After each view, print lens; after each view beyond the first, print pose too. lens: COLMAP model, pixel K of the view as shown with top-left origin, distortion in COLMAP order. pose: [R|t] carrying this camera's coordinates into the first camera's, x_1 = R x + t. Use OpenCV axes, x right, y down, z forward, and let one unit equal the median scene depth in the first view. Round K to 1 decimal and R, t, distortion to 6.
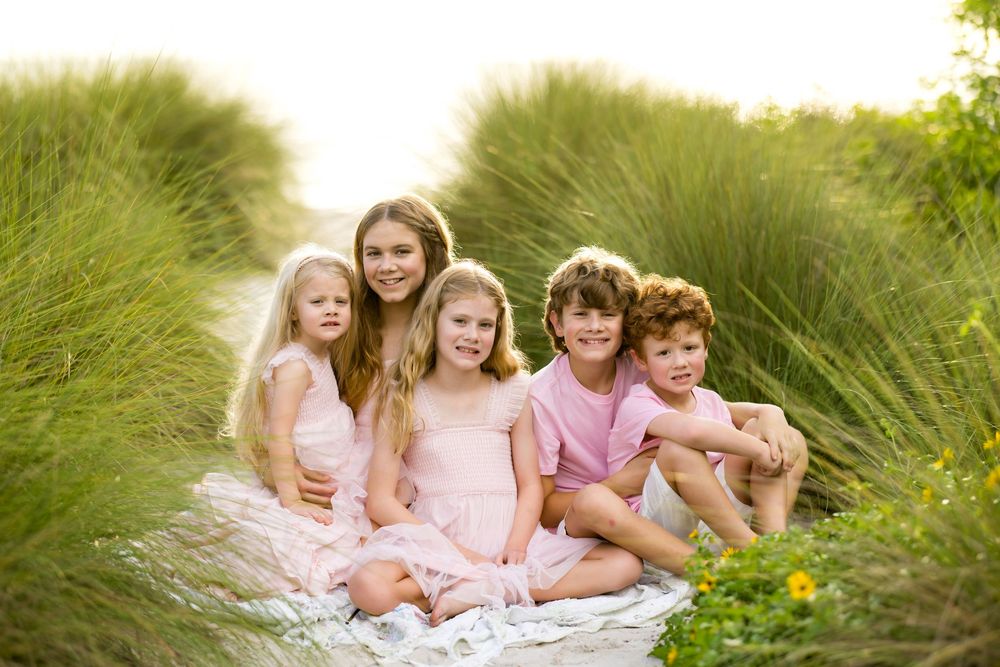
lens RADIAL K [[2449.4, 0, 500.0], [0, 2449.4, 333.5], [0, 0, 1]] dist [-1.411556, 0.037843]
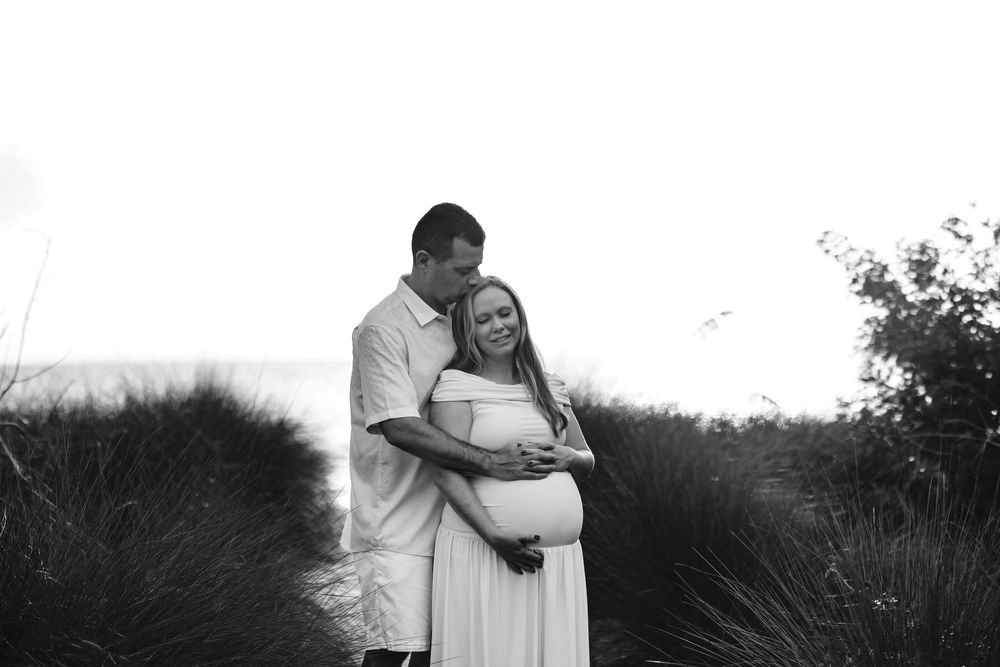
lens RADIAL K [[2447.5, 0, 500.0], [0, 2447.5, 333.5], [0, 0, 1]] dist [0.015157, 0.195104]
pose [[0.999873, -0.009519, 0.012748, -0.030153], [0.010955, 0.992977, -0.117798, 0.016034], [-0.011537, 0.117922, 0.992956, -0.401352]]
